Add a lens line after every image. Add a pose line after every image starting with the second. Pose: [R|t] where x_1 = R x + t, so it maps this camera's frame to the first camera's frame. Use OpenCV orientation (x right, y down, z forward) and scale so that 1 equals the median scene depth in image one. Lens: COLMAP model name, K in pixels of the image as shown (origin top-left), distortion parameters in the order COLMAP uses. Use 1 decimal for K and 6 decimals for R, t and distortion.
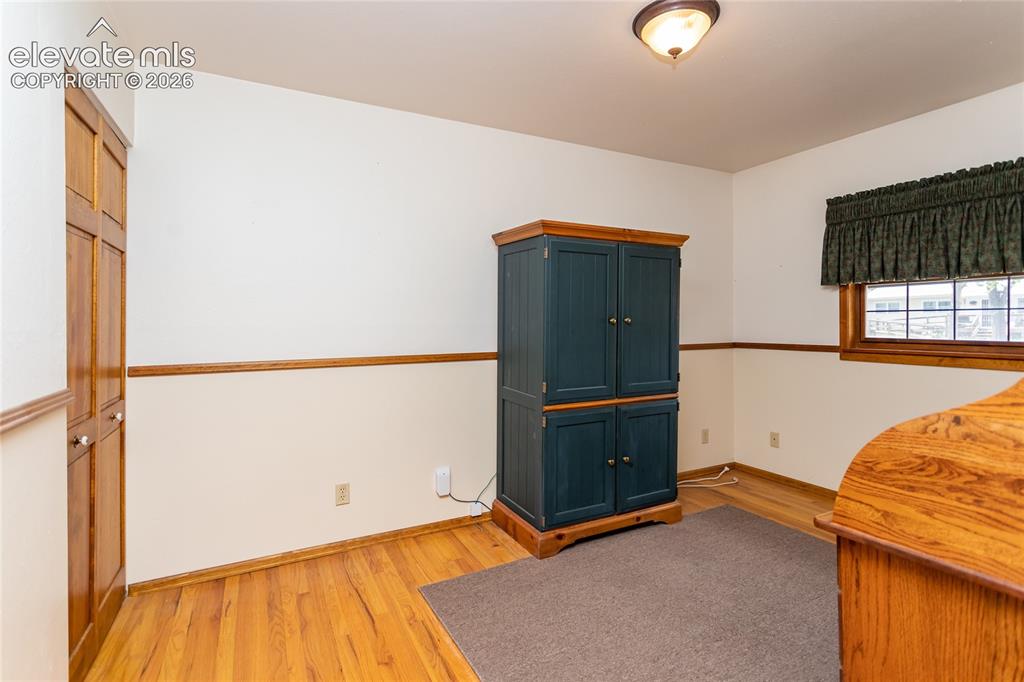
lens RADIAL K [[495.0, 0, 517.8], [0, 495.0, 316.5], [0, 0, 1]] dist [0.000945, 0.000008]
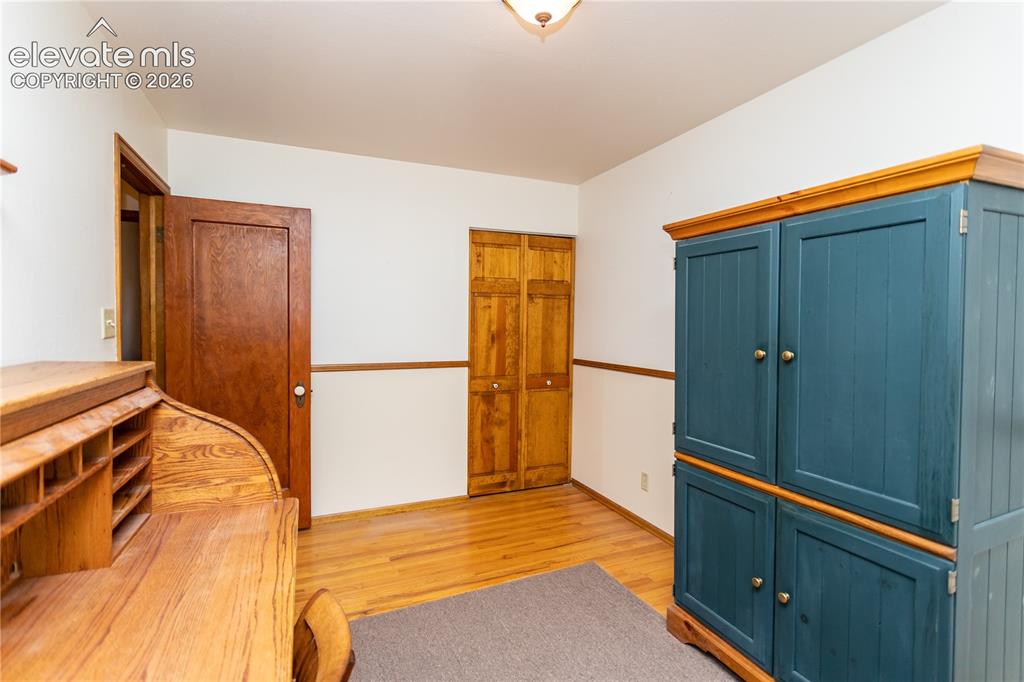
lens RADIAL K [[495.0, 0, 514.5], [0, 495.0, 332.0], [0, 0, 1]] dist [0.000945, 0.000008]
pose [[-0.081440, 0.028868, -0.996260, 0.828340], [-0.000422, 0.999579, 0.028999, -0.035541], [0.996678, 0.002782, -0.081393, 0.755850]]
